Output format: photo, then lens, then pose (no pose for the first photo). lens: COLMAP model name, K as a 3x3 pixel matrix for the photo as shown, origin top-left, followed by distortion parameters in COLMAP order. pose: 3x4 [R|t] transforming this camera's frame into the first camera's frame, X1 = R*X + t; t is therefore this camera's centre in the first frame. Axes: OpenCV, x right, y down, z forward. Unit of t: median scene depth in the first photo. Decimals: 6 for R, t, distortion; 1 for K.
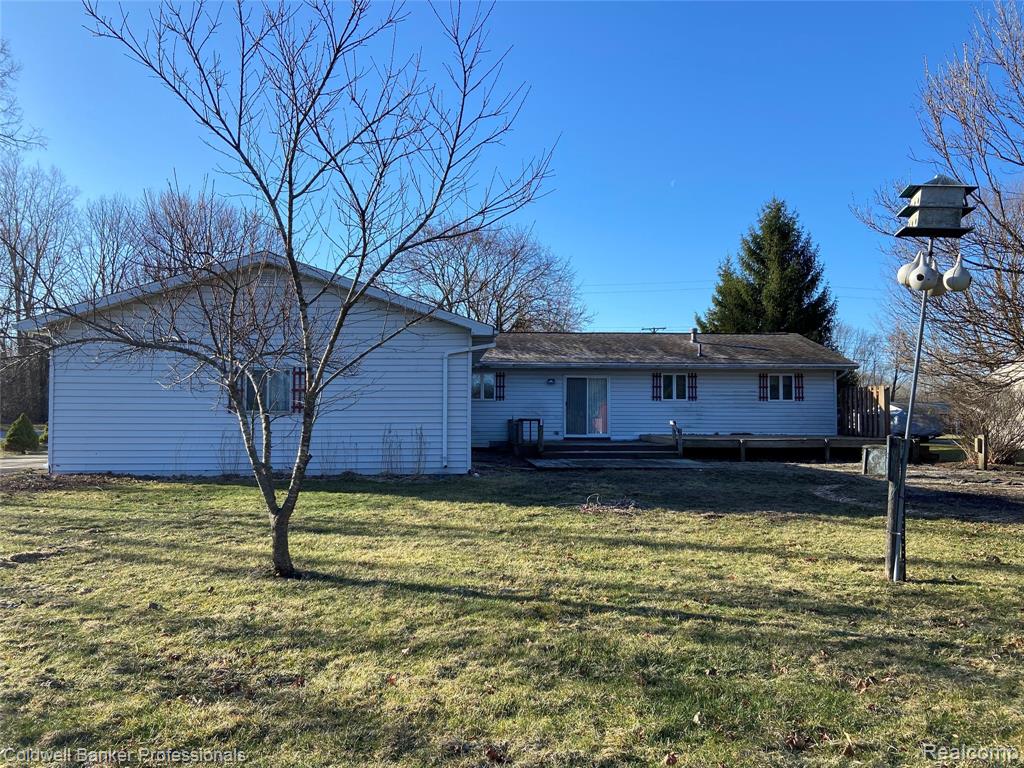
lens RADIAL K [[765.0, 0, 512.0], [0, 765.0, 384.0], [0, 0, 1]] dist [0.140952, -0.170584]
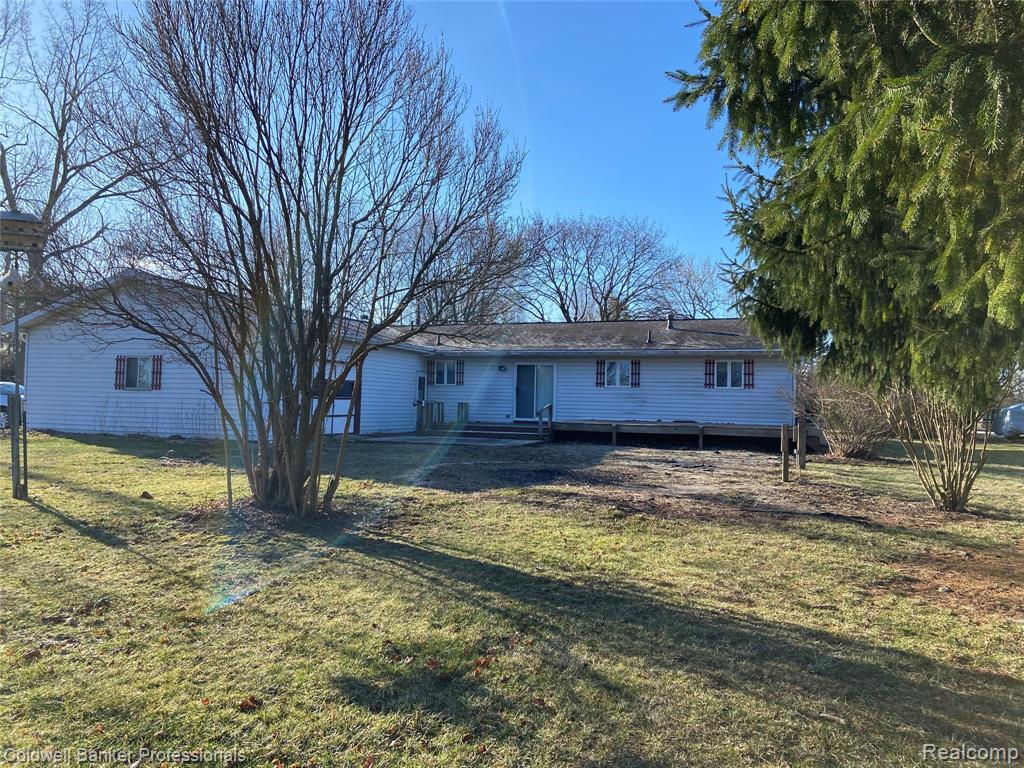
lens RADIAL K [[765.0, 0, 512.0], [0, 765.0, 384.0], [0, 0, 1]] dist [0.140952, -0.170584]
pose [[0.900967, 0.007058, -0.433831, 0.520400], [-0.000556, 0.999886, 0.015113, 0.002255], [0.433888, -0.013375, 0.900868, 0.024158]]
